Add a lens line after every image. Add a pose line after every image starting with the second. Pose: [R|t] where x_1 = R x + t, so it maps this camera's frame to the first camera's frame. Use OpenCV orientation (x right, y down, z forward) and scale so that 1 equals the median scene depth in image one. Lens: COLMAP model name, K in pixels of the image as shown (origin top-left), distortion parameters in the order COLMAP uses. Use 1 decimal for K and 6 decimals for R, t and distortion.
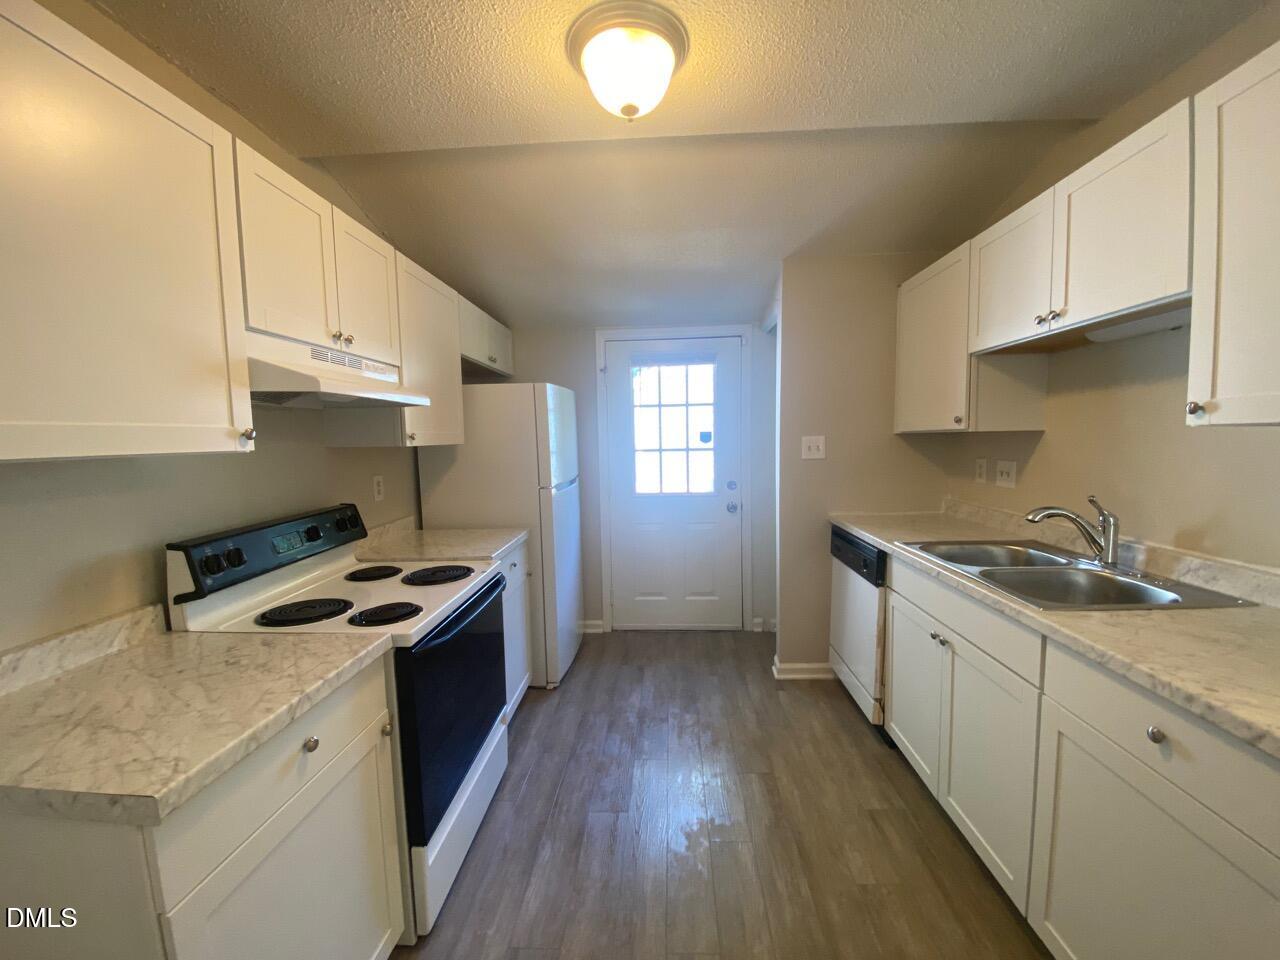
lens RADIAL K [[522.0, 0, 640.0], [0, 522.0, 480.0], [0, 0, 1]] dist [-0.000933, -0.011417]
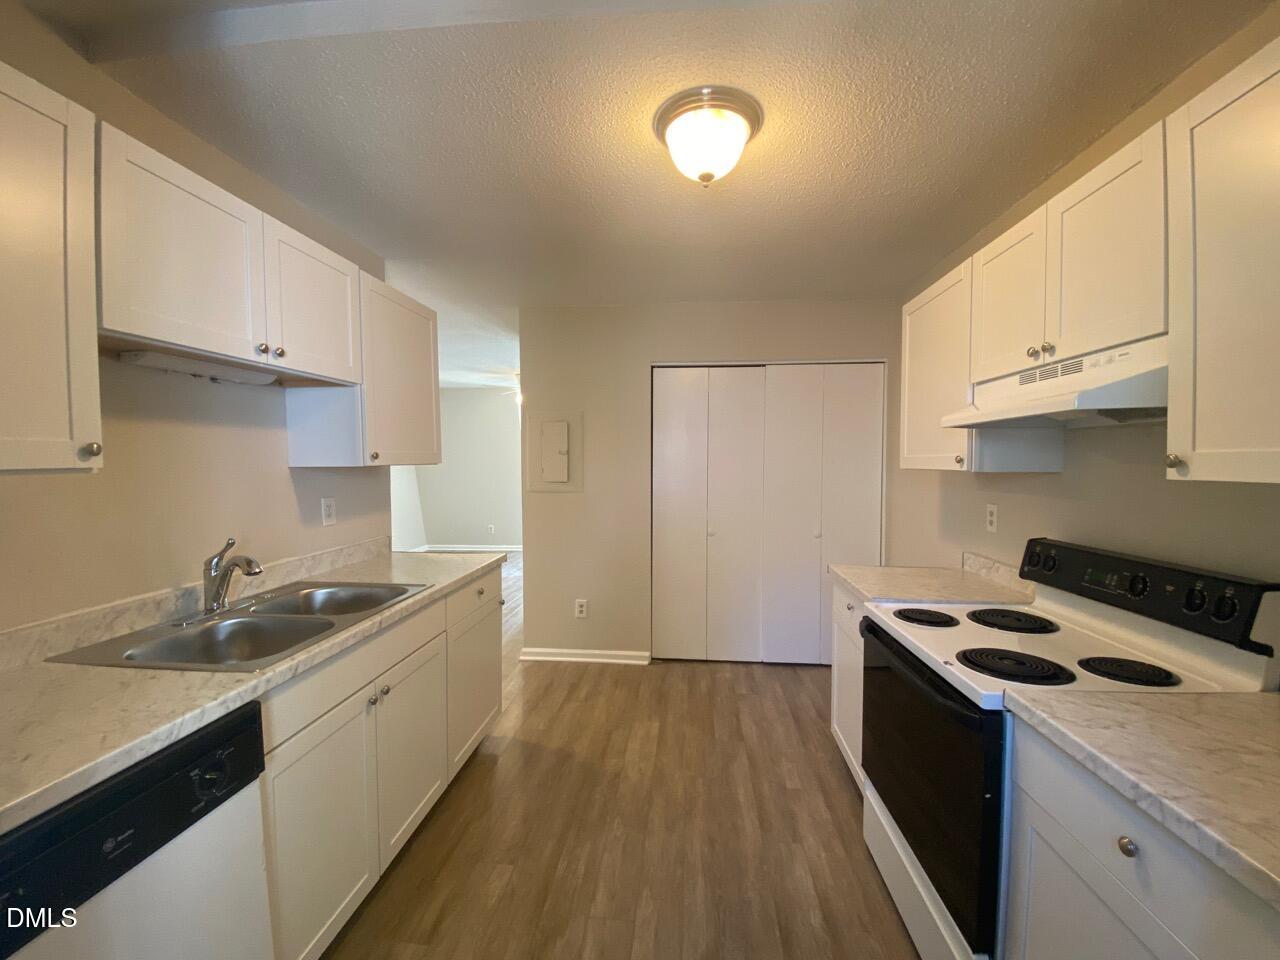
lens RADIAL K [[516.5, 0, 640.0], [0, 516.5, 480.0], [0, 0, 1]] dist [-0.000406, -0.000002]
pose [[-0.999262, 0.019619, 0.033027, 0.087479], [0.023191, 0.993494, 0.111495, -0.169105], [-0.030625, 0.112179, -0.993216, 1.940178]]
